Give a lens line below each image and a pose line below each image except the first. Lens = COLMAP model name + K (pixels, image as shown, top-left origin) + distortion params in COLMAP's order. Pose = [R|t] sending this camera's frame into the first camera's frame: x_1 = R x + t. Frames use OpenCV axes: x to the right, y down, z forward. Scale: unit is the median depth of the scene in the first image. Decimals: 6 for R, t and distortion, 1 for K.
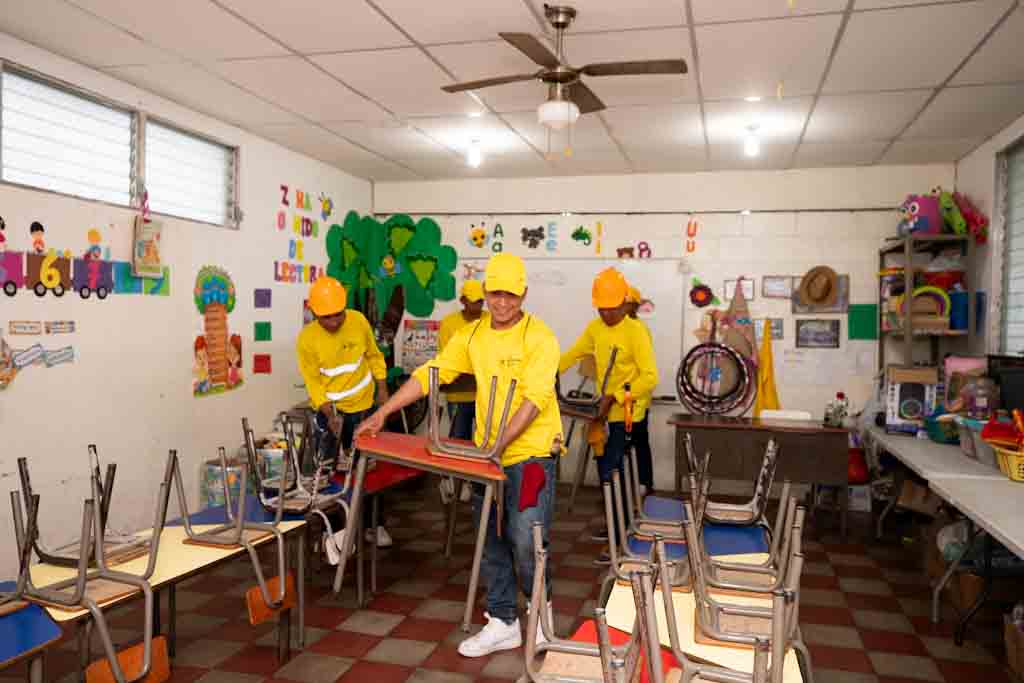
lens RADIAL K [[809.4, 0, 512.0], [0, 809.4, 341.5], [0, 0, 1]] dist [0.000709, 0.000313]
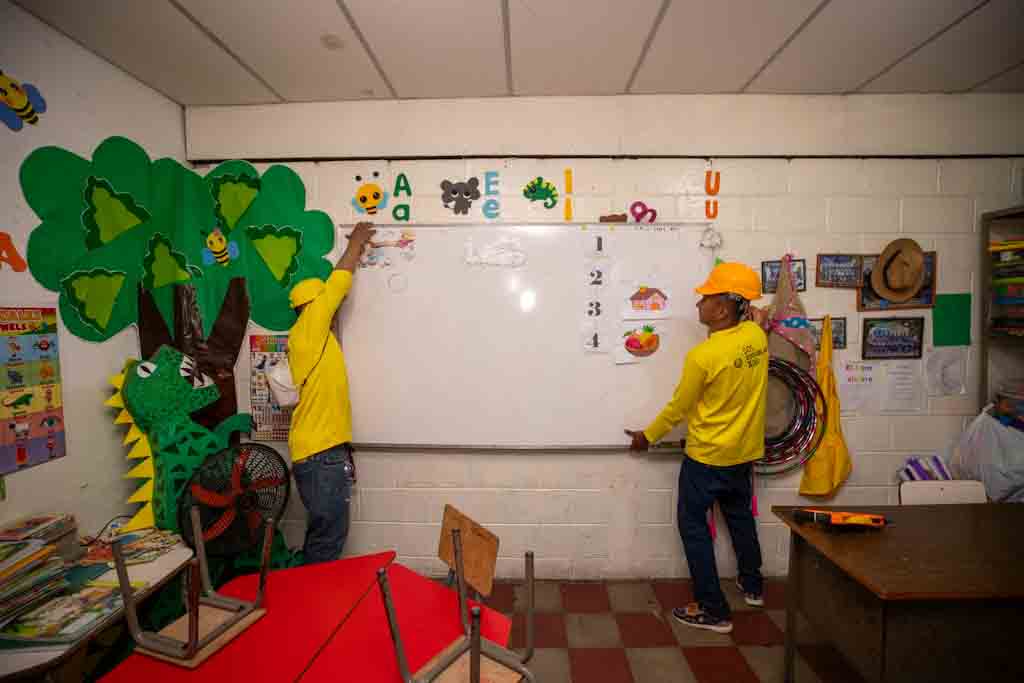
lens RADIAL K [[458.2, 0, 512.0], [0, 458.2, 341.5], [0, 0, 1]] dist [-0.038680, -0.000076]
pose [[0.970902, -0.042902, 0.235602, -0.022641], [0.033585, 0.998492, 0.043417, -0.031514], [-0.237110, -0.034241, 0.970879, 0.649173]]
